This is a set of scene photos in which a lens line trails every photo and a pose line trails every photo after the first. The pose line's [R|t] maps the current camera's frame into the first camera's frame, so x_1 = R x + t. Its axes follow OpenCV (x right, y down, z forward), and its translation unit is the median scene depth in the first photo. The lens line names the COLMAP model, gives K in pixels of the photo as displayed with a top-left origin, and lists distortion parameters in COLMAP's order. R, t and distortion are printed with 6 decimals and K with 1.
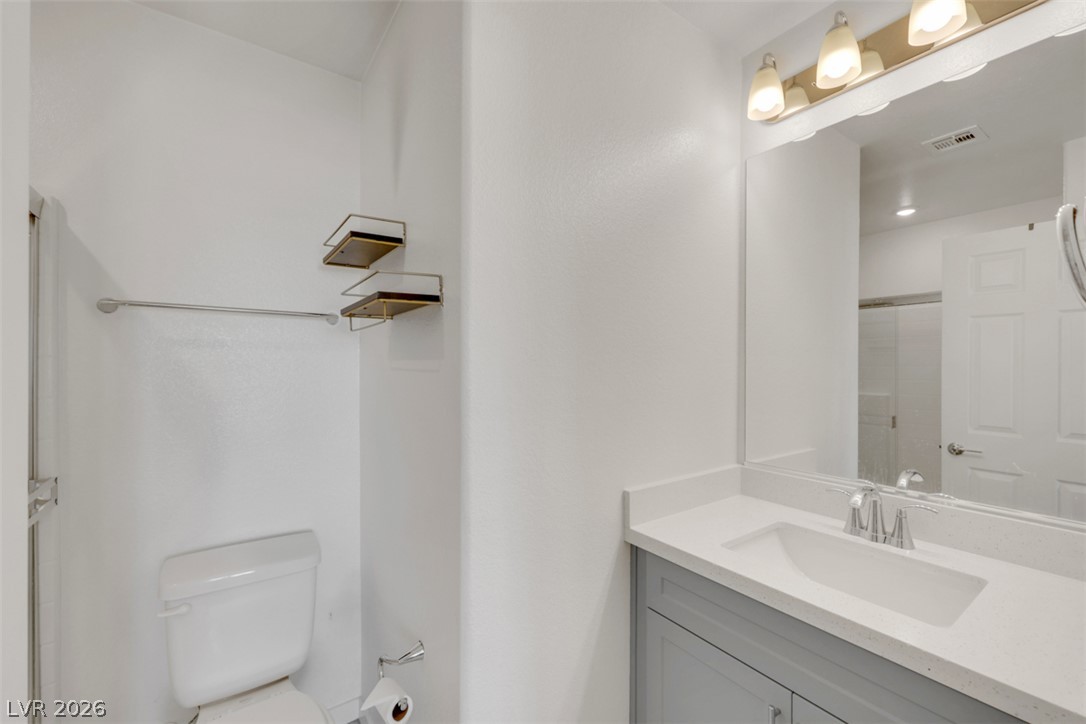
lens RADIAL K [[447.5, 0, 540.5], [0, 447.5, 367.4], [0, 0, 1]] dist [-0.001540, -0.000338]
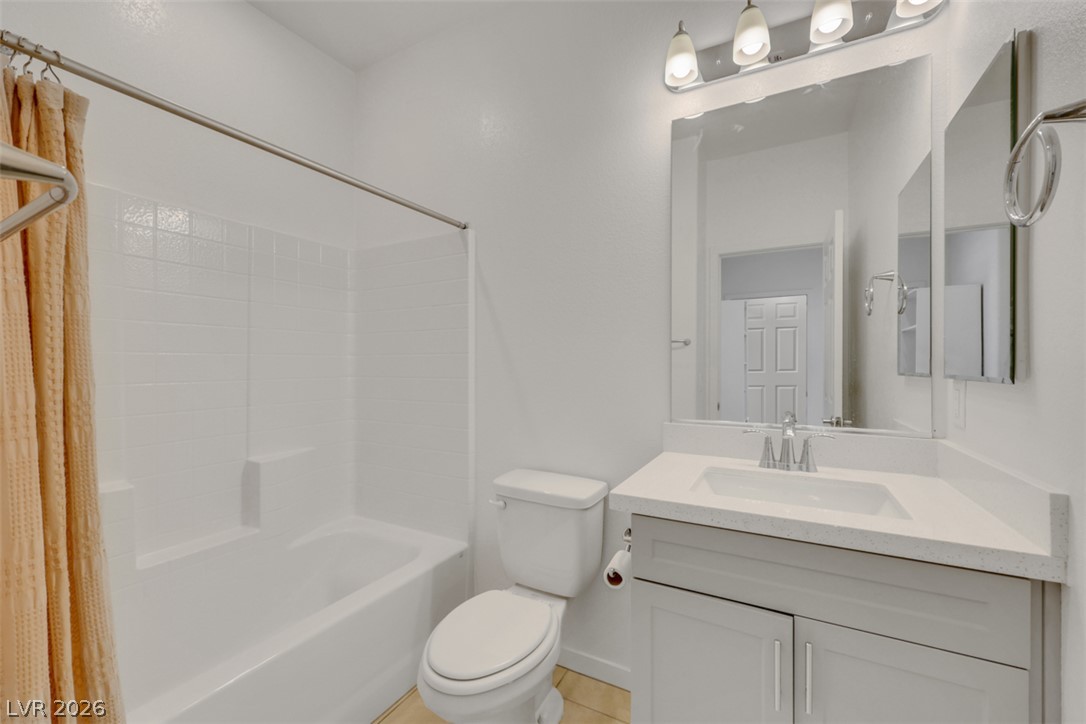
lens RADIAL K [[439.4, 0, 544.2], [0, 439.4, 352.3], [0, 0, 1]] dist [-0.001374, -0.000212]
pose [[0.890714, -0.018016, 0.454207, -0.304754], [0.011470, 0.999787, 0.017163, 0.056508], [-0.454419, -0.010077, 0.890731, 0.269248]]
